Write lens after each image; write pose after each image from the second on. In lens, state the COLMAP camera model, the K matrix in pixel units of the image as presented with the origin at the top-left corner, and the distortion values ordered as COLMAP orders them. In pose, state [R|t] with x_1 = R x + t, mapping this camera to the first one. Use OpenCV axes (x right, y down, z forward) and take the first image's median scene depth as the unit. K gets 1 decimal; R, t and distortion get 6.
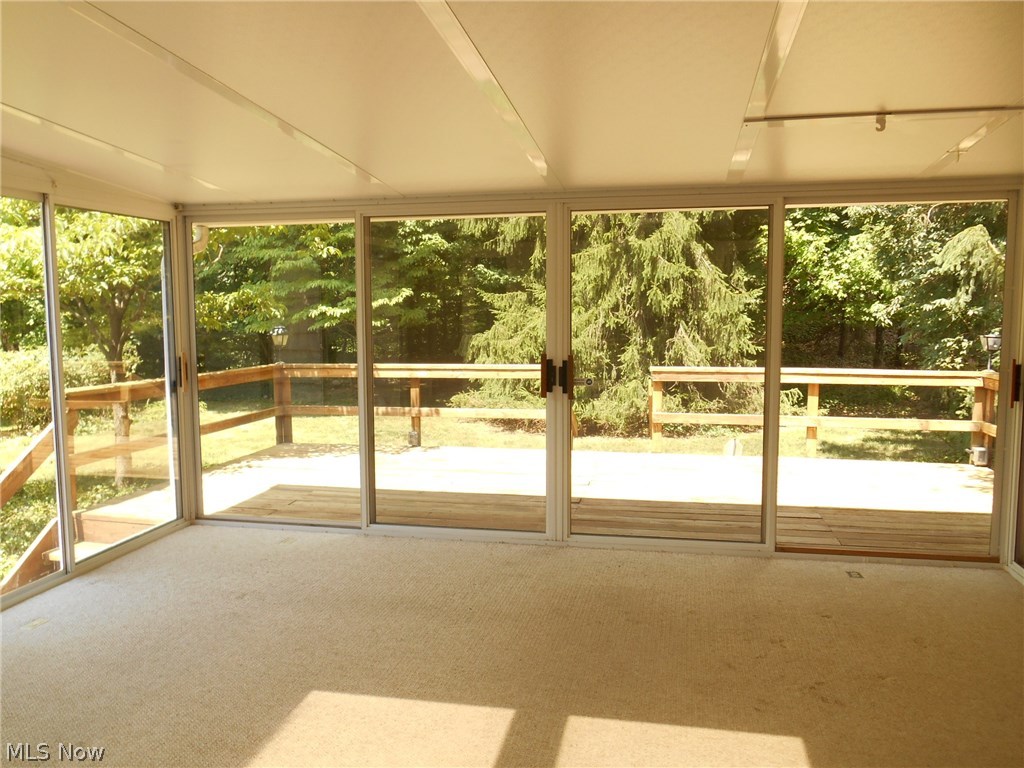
lens RADIAL K [[799.8, 0, 511.0], [0, 799.8, 382.3], [0, 0, 1]] dist [-0.013967, -0.003951]
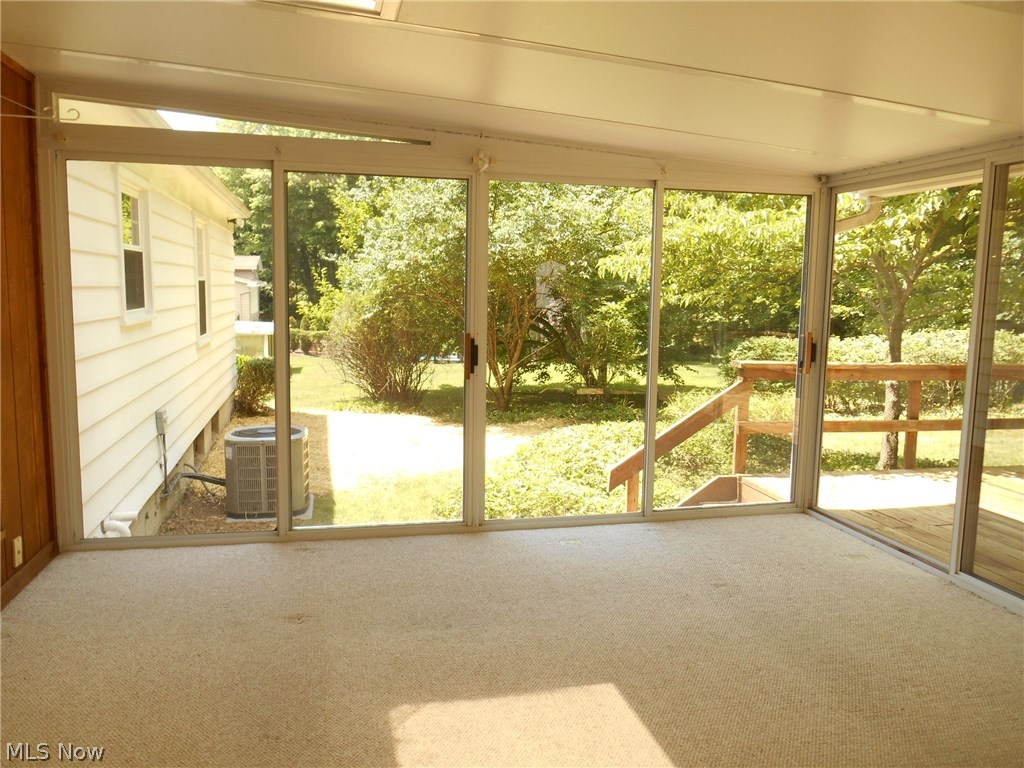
lens RADIAL K [[799.8, 0, 511.0], [0, 799.8, 382.3], [0, 0, 1]] dist [-0.013967, -0.003951]
pose [[0.421624, 0.120709, -0.898700, 0.313352], [-0.104420, 0.990970, 0.084113, -0.021950], [0.900738, 0.058378, 0.430421, 0.281928]]
